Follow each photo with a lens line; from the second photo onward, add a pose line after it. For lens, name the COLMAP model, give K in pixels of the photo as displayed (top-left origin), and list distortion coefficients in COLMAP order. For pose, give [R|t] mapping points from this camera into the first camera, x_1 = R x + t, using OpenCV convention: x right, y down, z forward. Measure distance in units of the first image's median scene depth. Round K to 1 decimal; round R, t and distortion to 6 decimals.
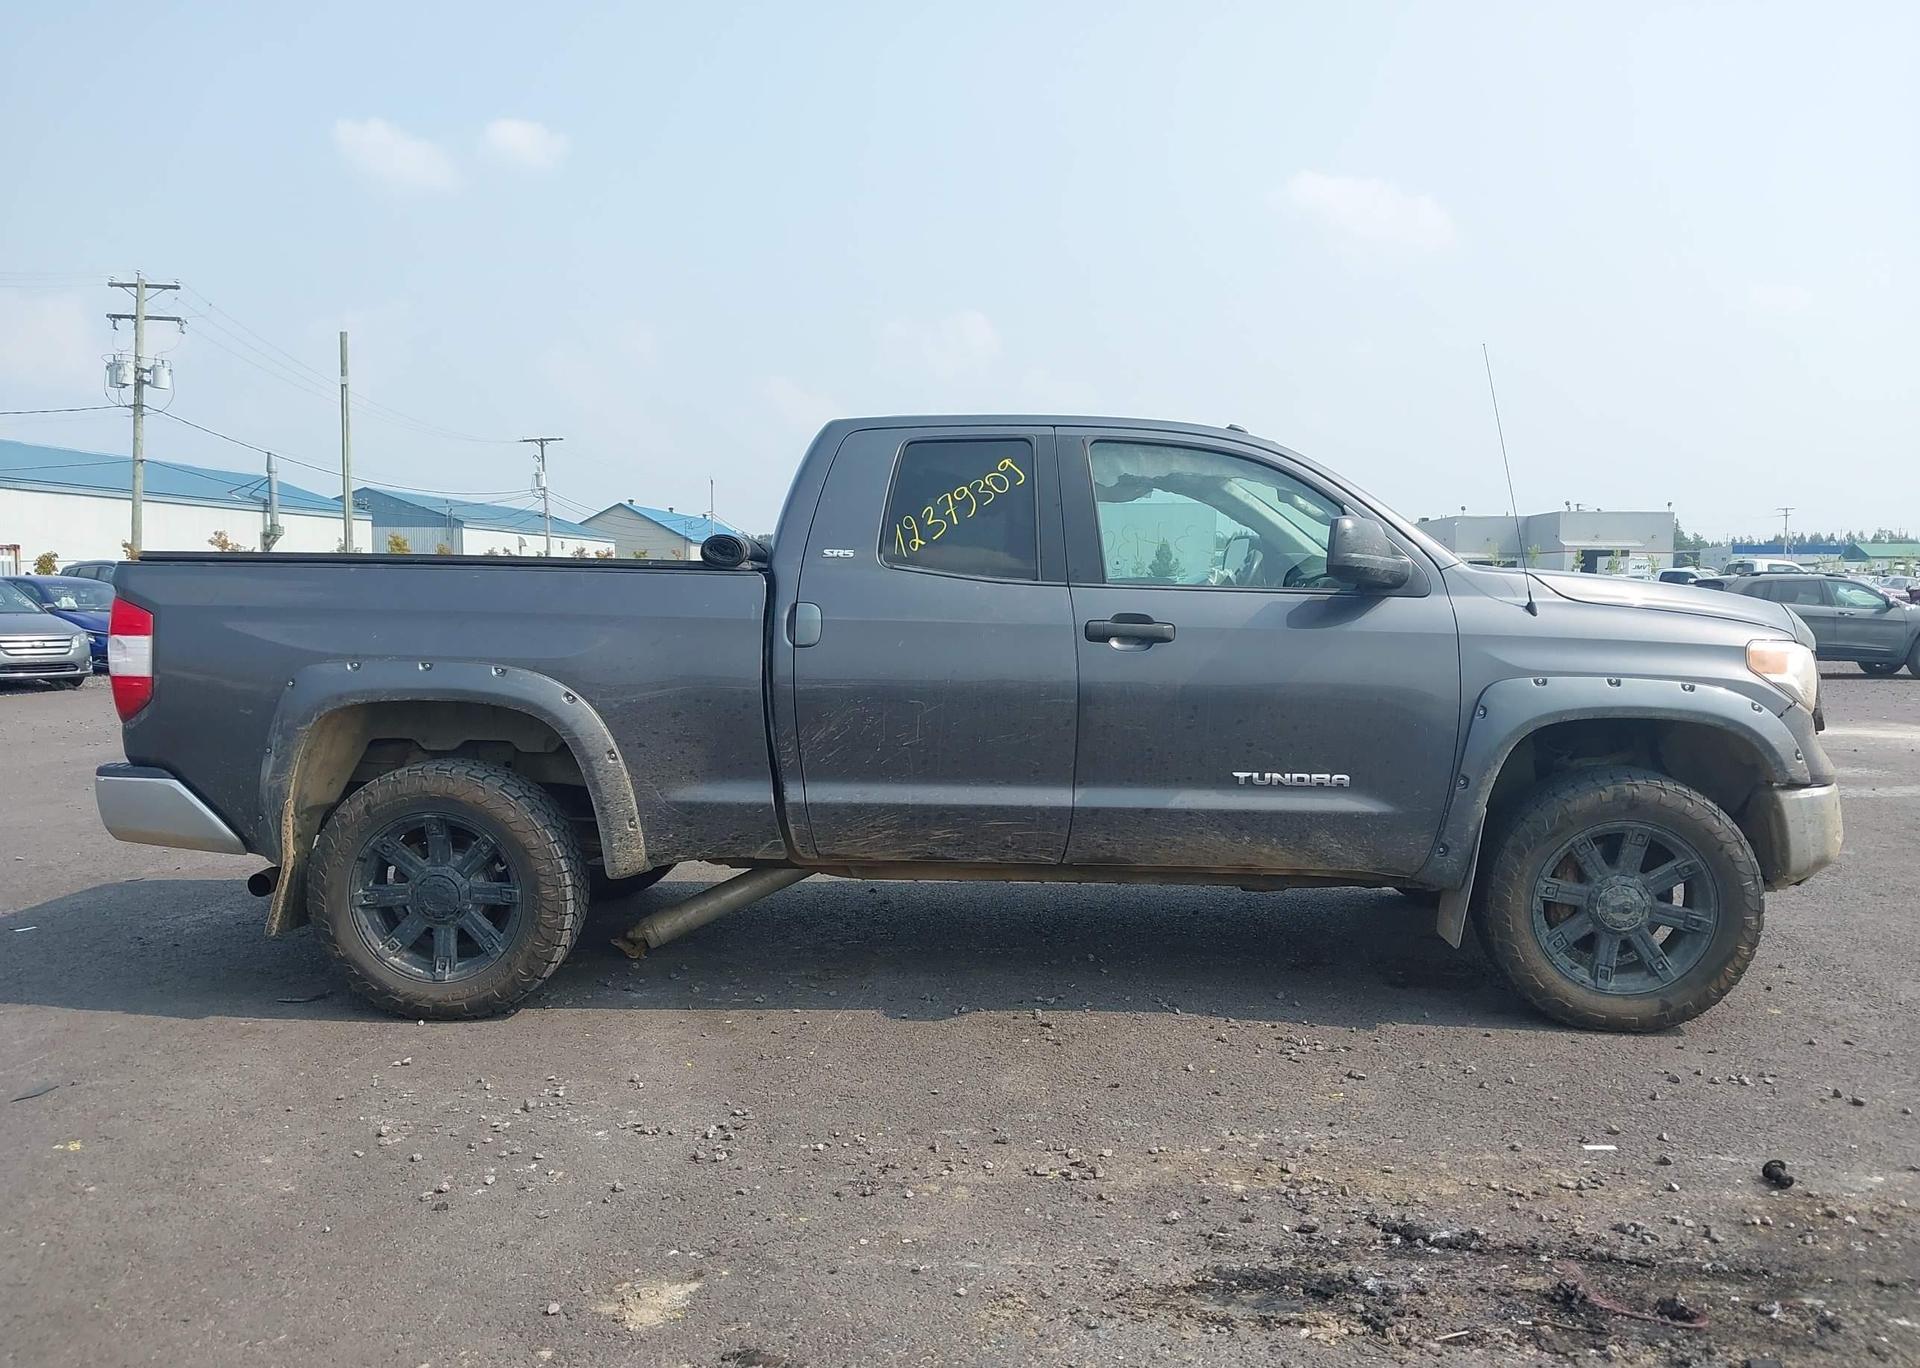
lens RADIAL K [[1533.6, 0, 989.3], [0, 1533.6, 650.5], [0, 0, 1]] dist [0.068133, -0.159154]
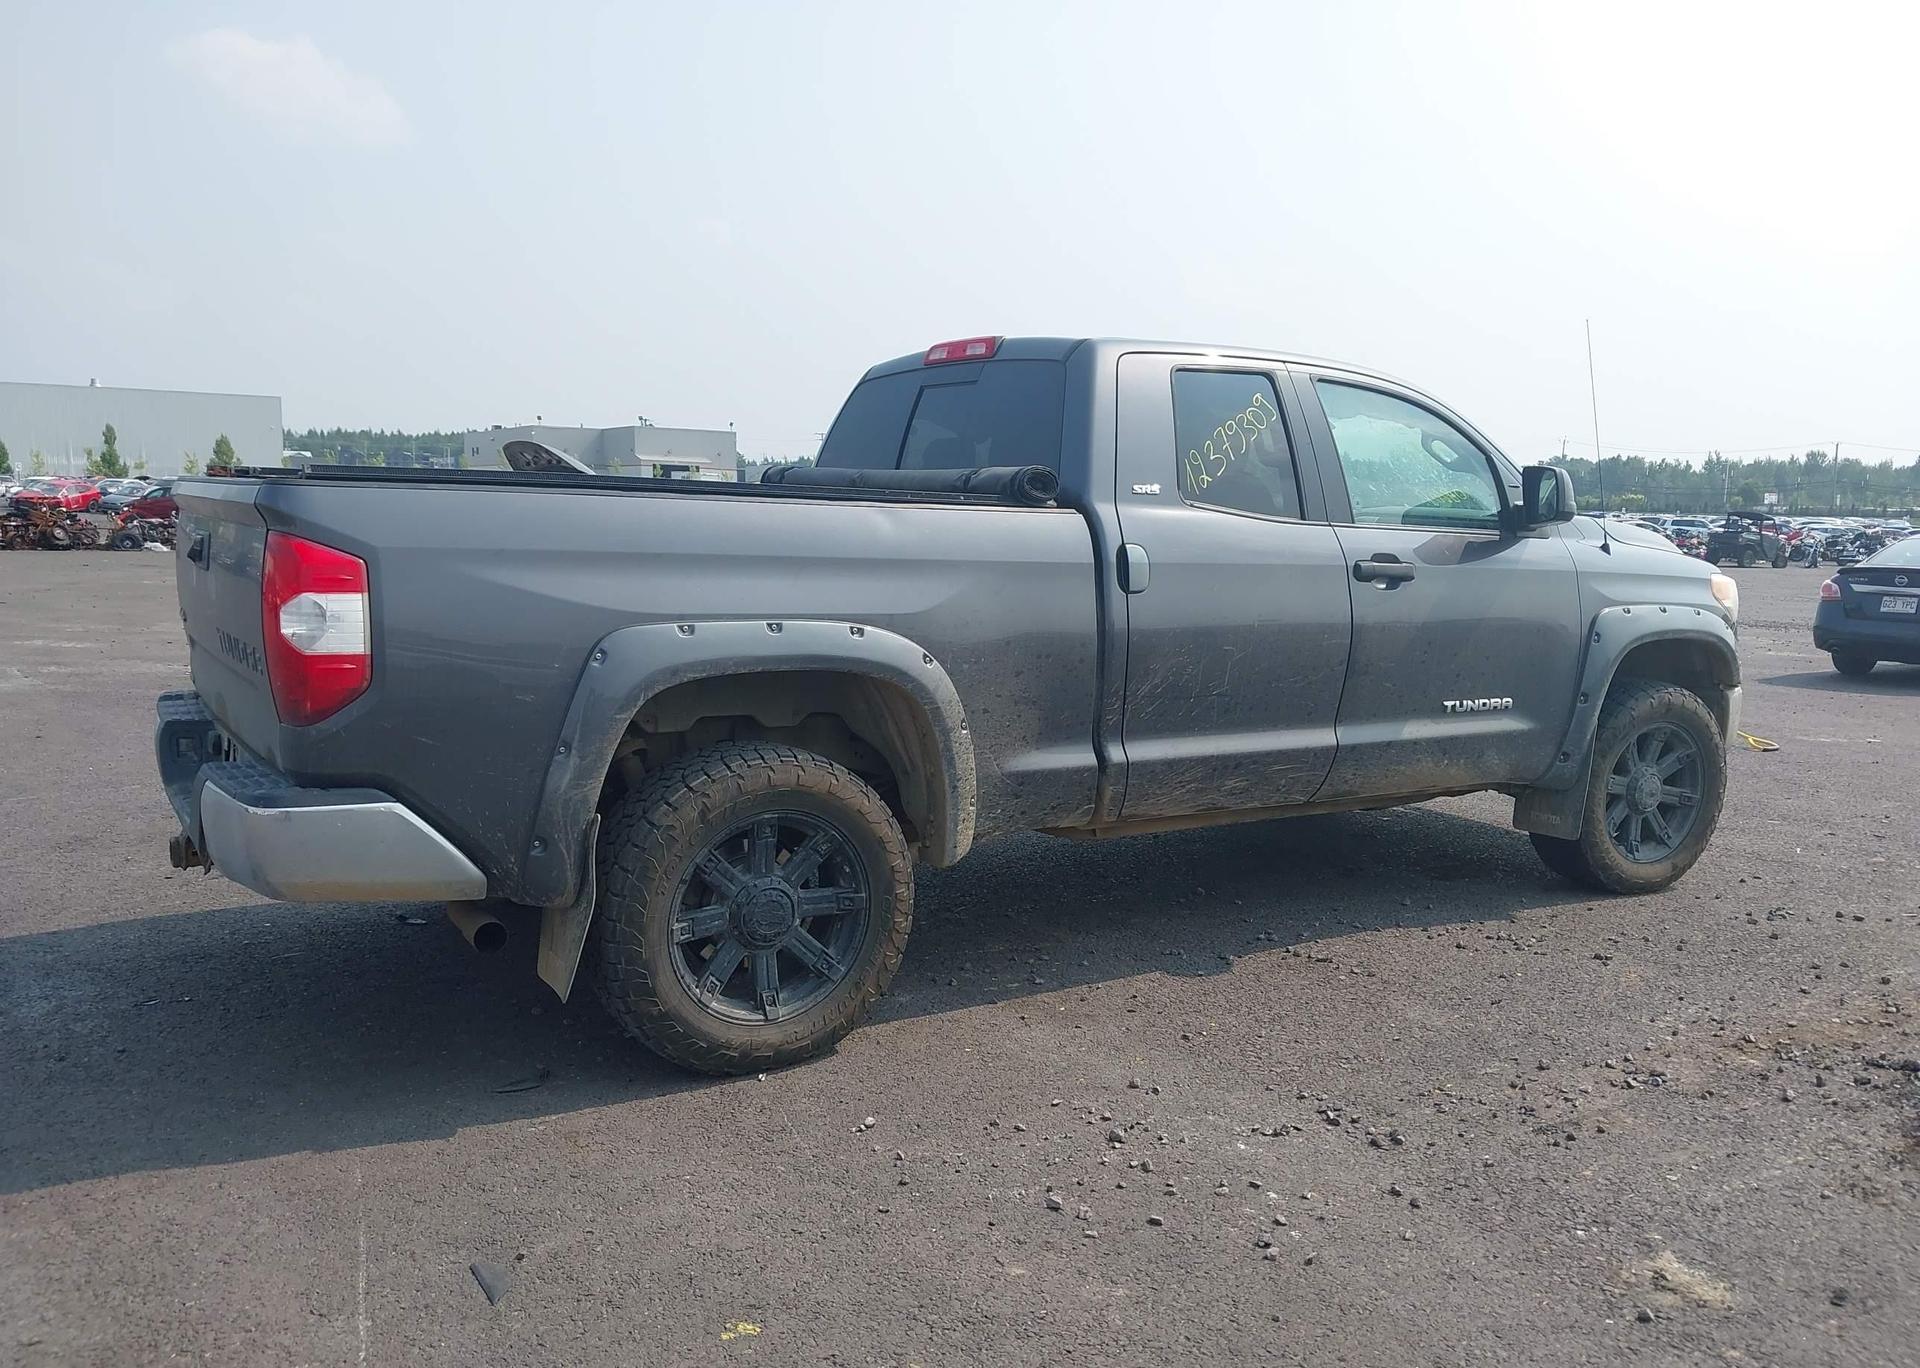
lens RADIAL K [[1533.4, 0, 960.0], [0, 1533.4, 684.0], [0, 0, 1]] dist [0.006411, -0.011556]
pose [[0.825852, -0.052708, 0.561419, -0.715456], [0.007001, 0.996504, 0.083257, -0.024643], [-0.563844, -0.064827, 0.823333, 0.306599]]
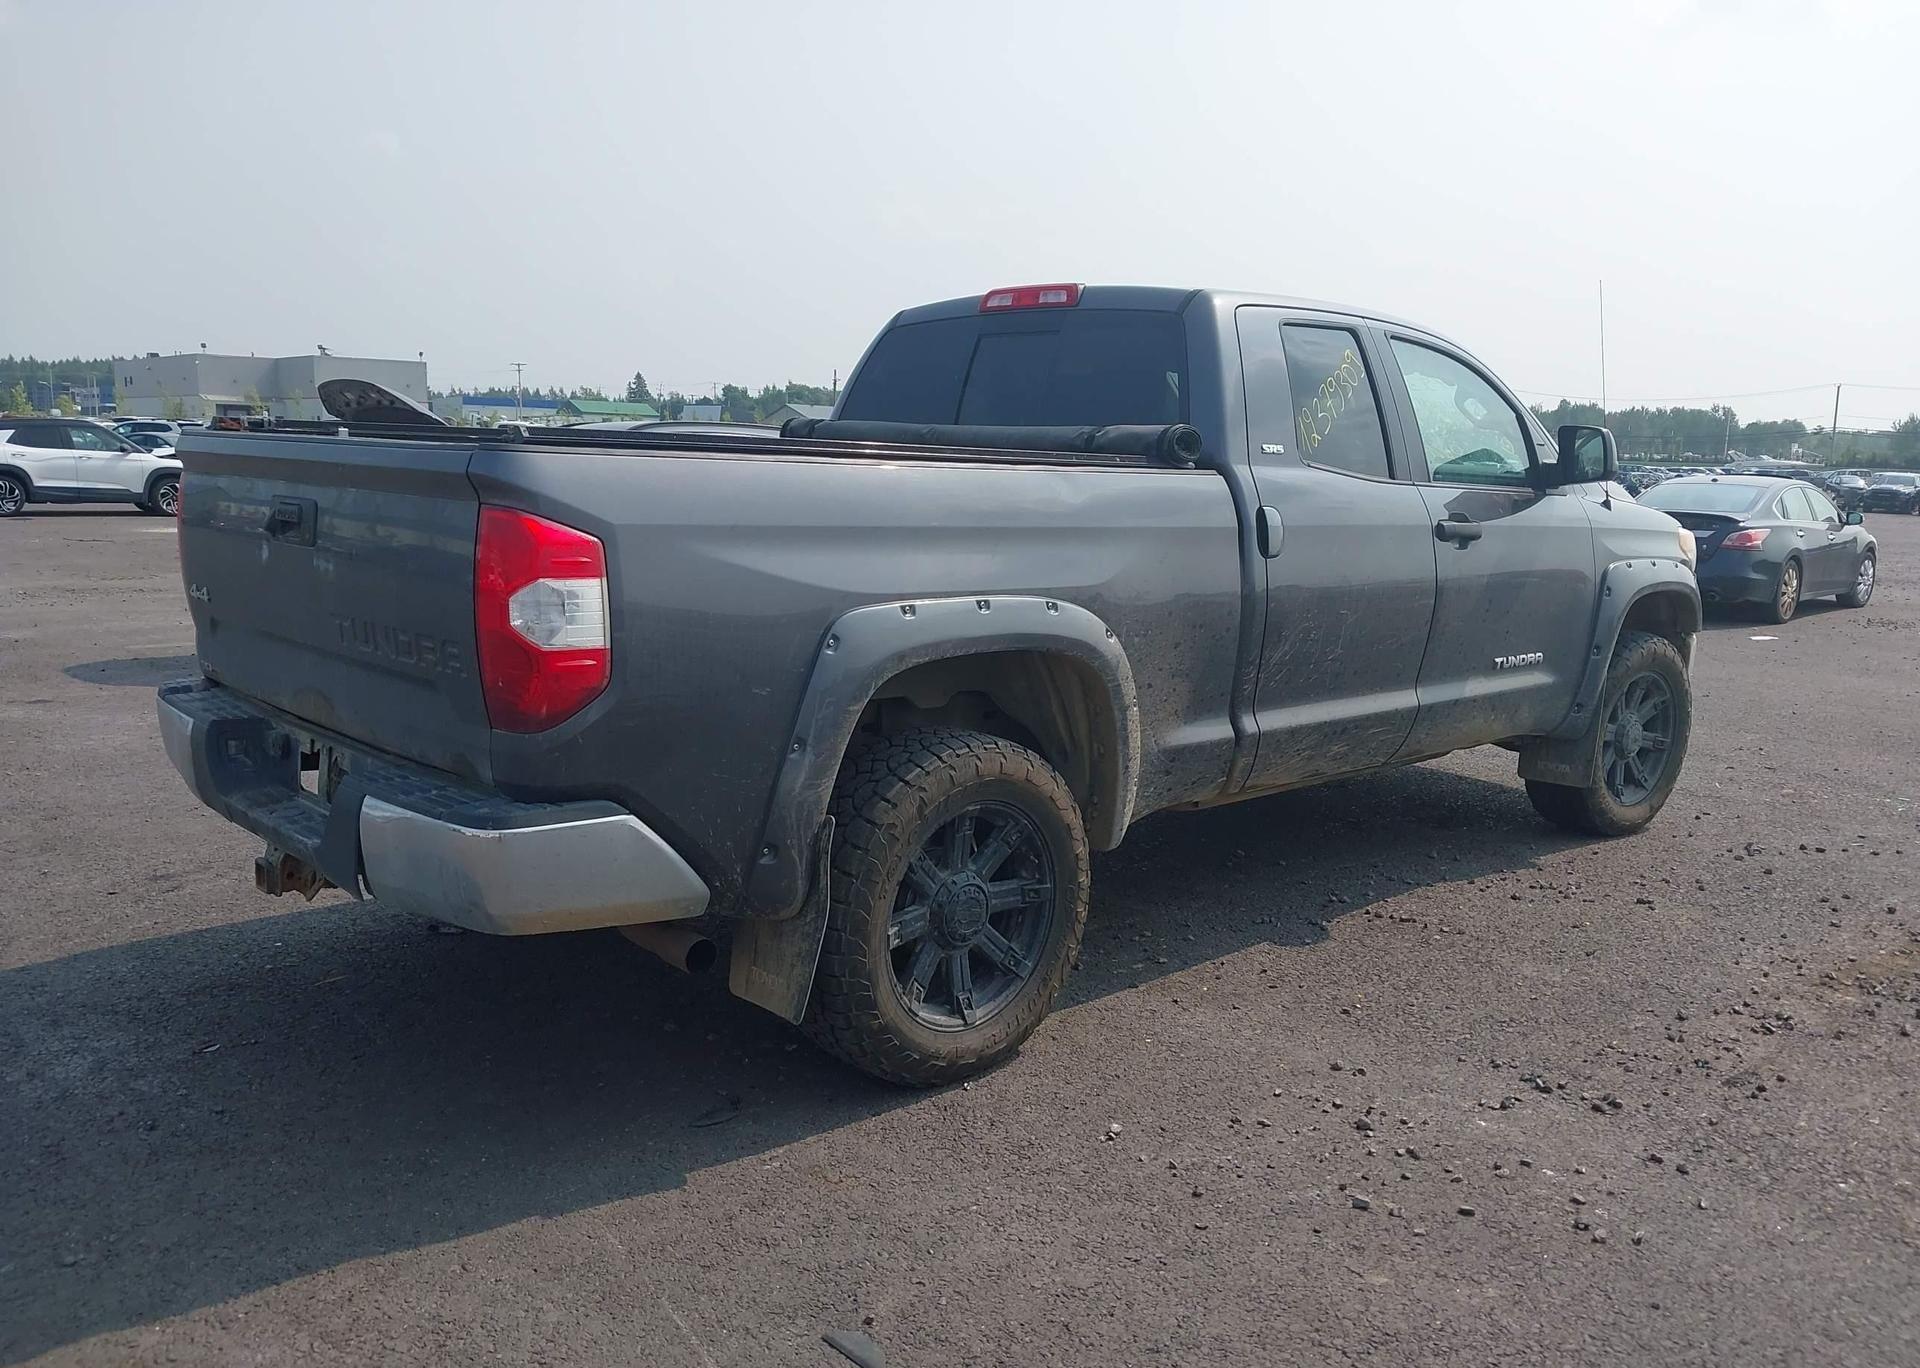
lens RADIAL K [[1539.4, 0, 957.5], [0, 1539.4, 695.5], [0, 0, 1]] dist [0.010519, -0.003798]
pose [[0.702500, -0.099309, 0.704721, -0.872538], [0.009013, 0.991378, 0.130721, -0.040740], [-0.711626, -0.085480, 0.697339, 0.504009]]
